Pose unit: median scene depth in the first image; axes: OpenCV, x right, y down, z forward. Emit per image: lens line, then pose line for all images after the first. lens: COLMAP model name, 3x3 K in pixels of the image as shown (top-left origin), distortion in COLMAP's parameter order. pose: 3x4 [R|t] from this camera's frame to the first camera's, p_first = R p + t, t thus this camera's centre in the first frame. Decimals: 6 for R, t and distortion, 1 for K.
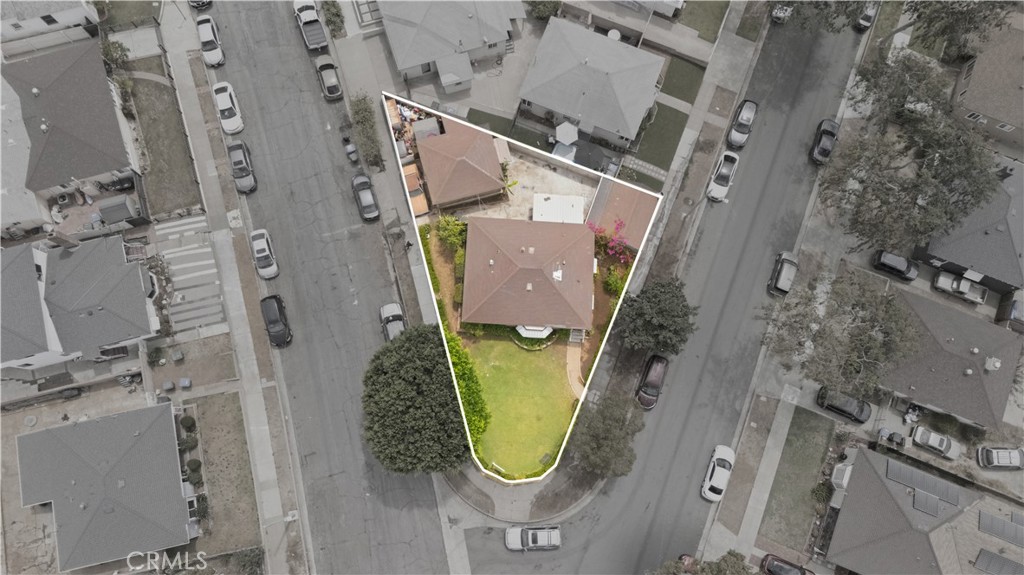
lens RADIAL K [[756.4, 0, 514.7], [0, 756.4, 289.8], [0, 0, 1]] dist [0.074151, -0.064113]
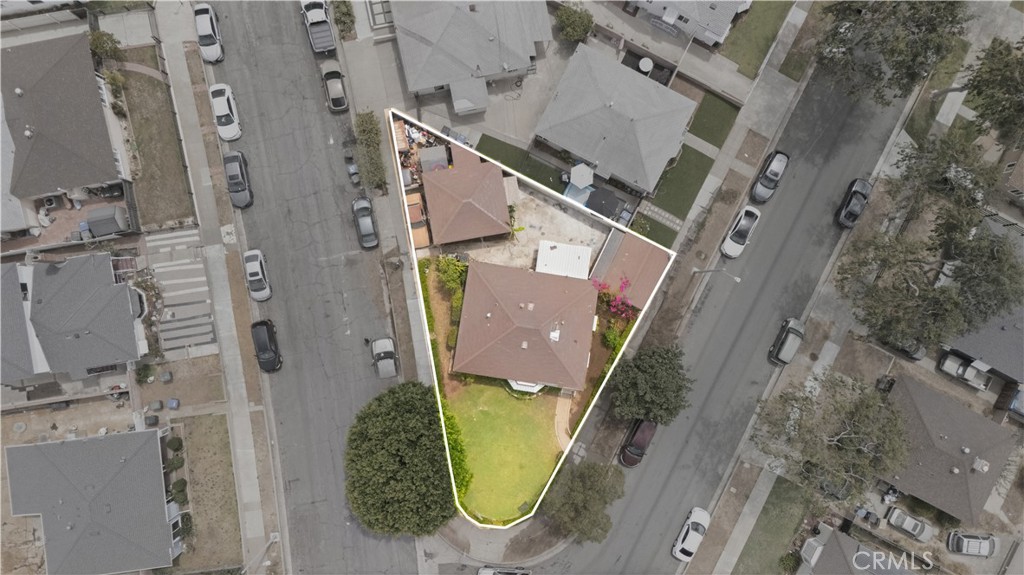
lens RADIAL K [[756.4, 0, 515.6], [0, 756.4, 290.7], [0, 0, 1]] dist [0.074151, -0.064113]
pose [[0.995153, 0.098307, -0.002485, 0.003068], [-0.096286, 0.979212, 0.178527, -0.231479], [0.019984, -0.177423, 0.983932, 0.047028]]
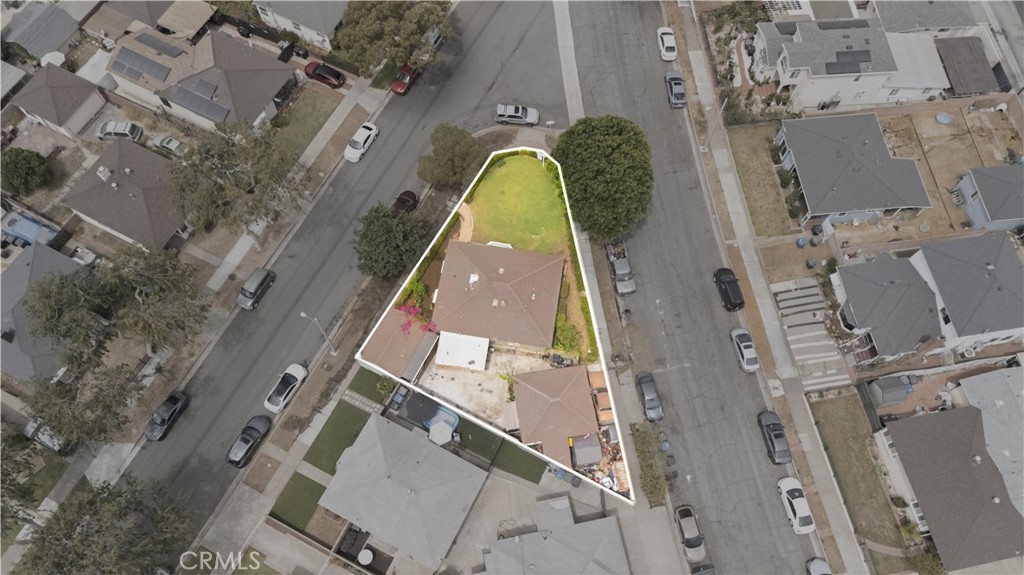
lens RADIAL K [[756.4, 0, 511.9], [0, 756.4, 284.6], [0, 0, 1]] dist [0.074151, -0.064113]
pose [[-0.992875, -0.118658, -0.010924, 0.013126], [0.091202, -0.815722, 0.571209, -0.601737], [-0.076690, 0.566143, 0.820732, 0.108128]]
